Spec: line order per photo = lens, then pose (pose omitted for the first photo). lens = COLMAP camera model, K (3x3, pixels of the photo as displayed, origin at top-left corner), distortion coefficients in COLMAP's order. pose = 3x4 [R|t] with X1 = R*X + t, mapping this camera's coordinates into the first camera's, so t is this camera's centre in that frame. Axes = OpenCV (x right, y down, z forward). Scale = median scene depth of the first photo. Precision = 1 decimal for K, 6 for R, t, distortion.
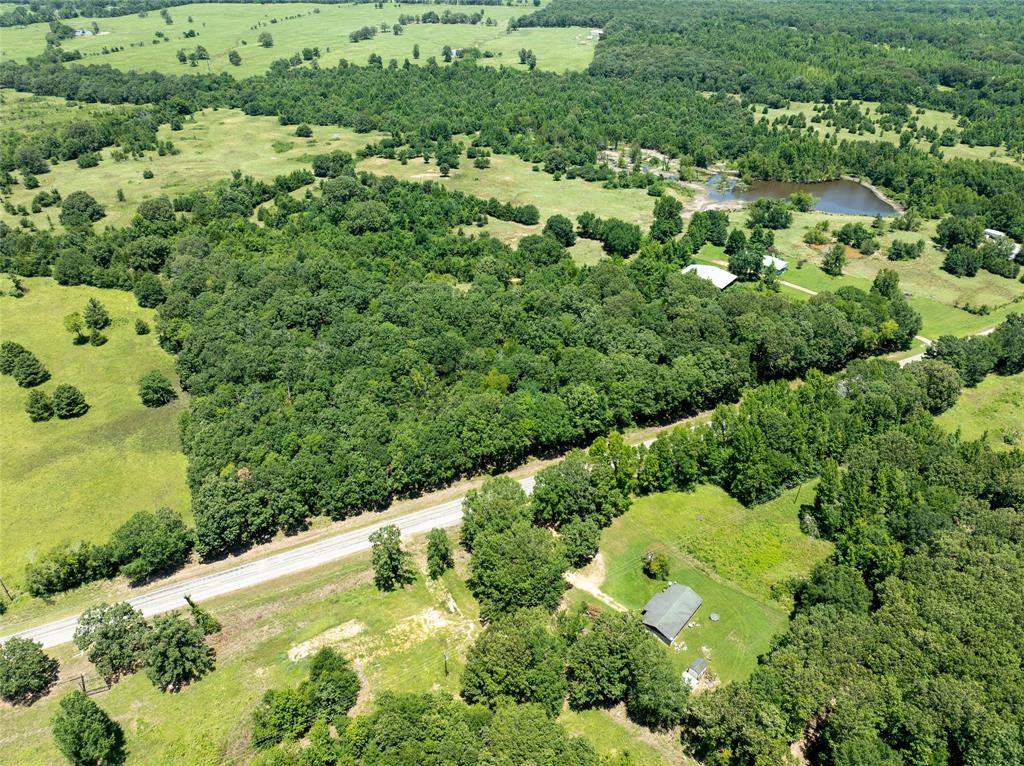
lens RADIAL K [[721.1, 0, 516.8], [0, 721.1, 383.3], [0, 0, 1]] dist [-0.045008, 0.015307]
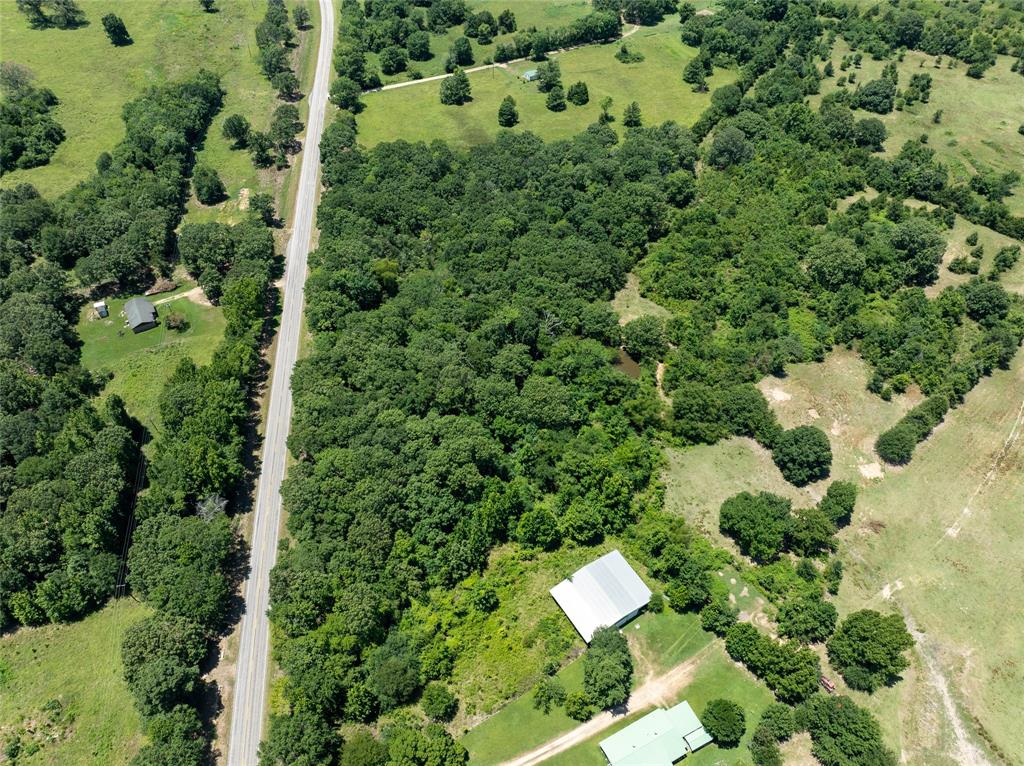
lens RADIAL K [[721.1, 0, 516.8], [0, 721.1, 383.3], [0, 0, 1]] dist [-0.045008, 0.015307]
pose [[-0.325925, 0.691321, -0.644862, 0.427579], [-0.525451, 0.434582, 0.731464, -0.482951], [0.785923, 0.577246, 0.221614, 0.561281]]
